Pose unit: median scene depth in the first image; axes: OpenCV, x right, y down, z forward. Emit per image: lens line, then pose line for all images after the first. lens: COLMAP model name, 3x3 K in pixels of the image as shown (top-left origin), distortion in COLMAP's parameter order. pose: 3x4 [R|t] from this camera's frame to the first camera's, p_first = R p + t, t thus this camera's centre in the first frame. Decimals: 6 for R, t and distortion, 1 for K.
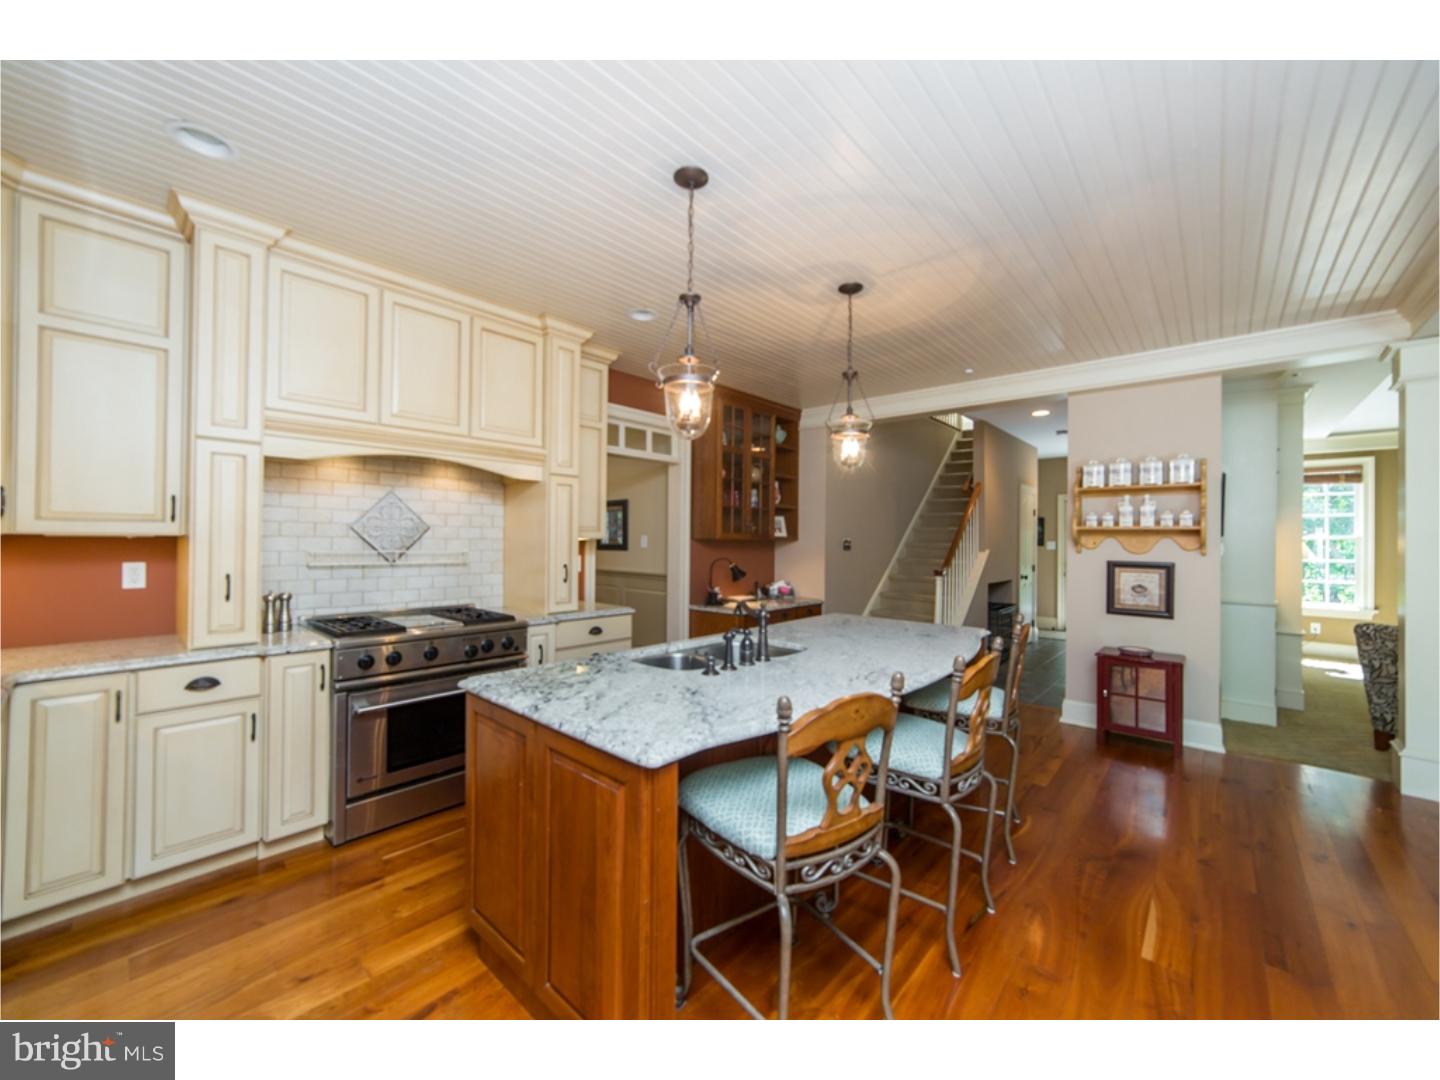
lens RADIAL K [[564.8, 0, 716.0], [0, 564.8, 535.5], [0, 0, 1]] dist [-0.002696, 0.001050]
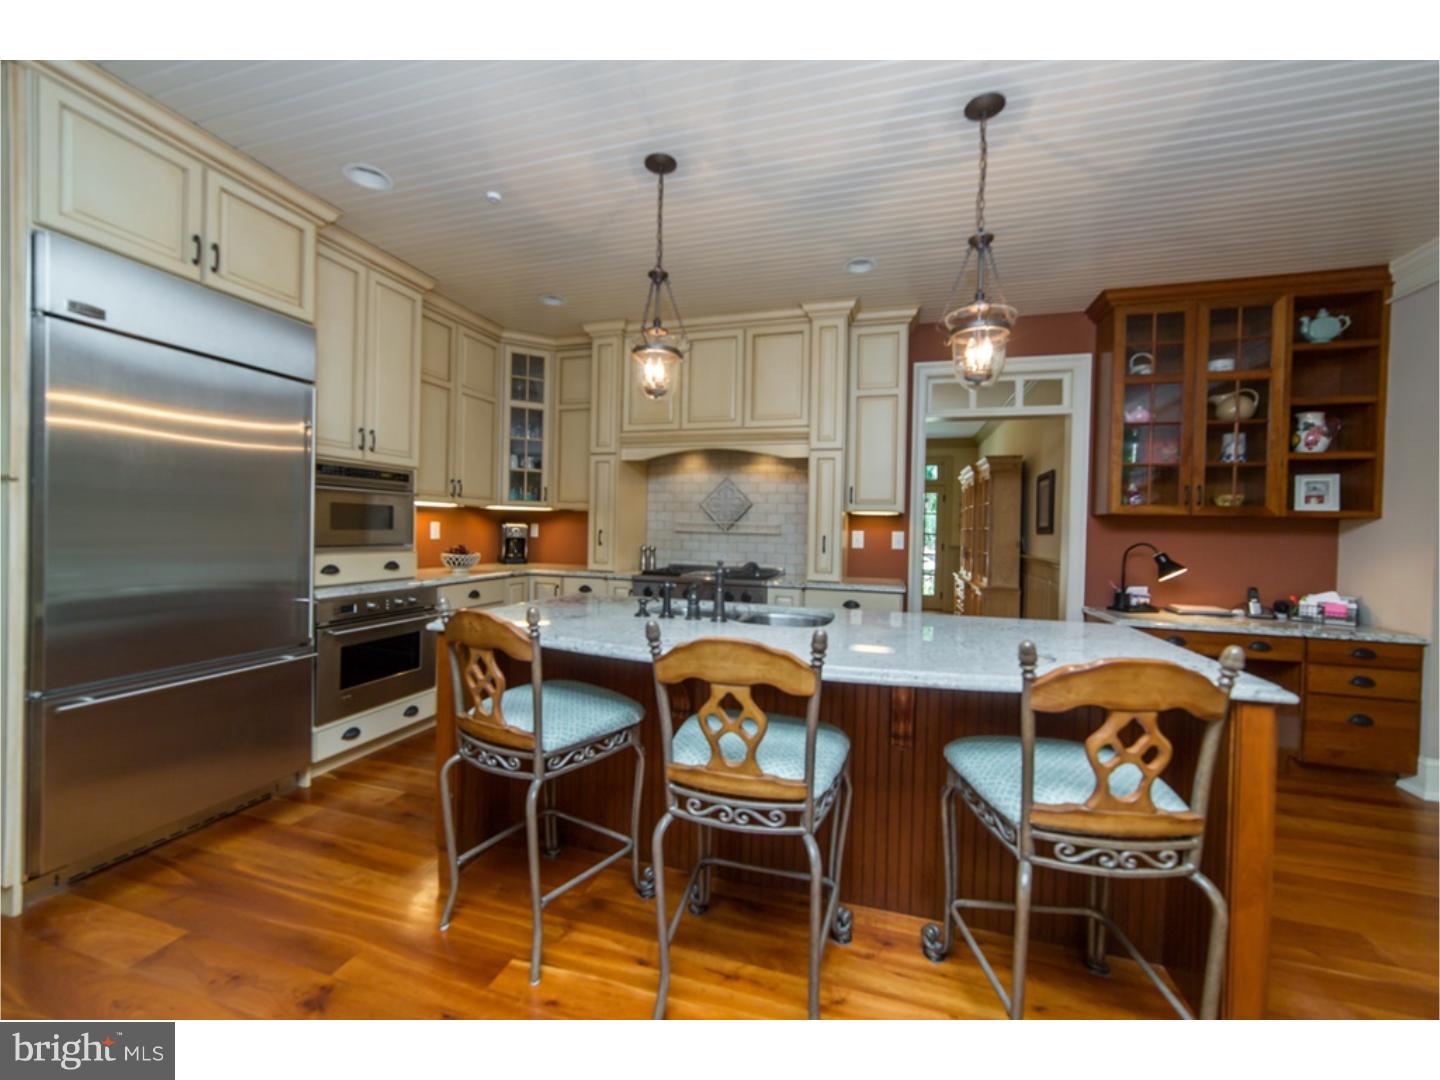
lens RADIAL K [[564.8, 0, 725.2], [0, 564.8, 532.4], [0, 0, 1]] dist [-0.002696, 0.001050]
pose [[0.431393, 0.005989, -0.902144, 0.597651], [-0.010692, 0.999942, 0.001526, 0.046392], [0.902101, 0.008987, 0.431432, 0.396825]]
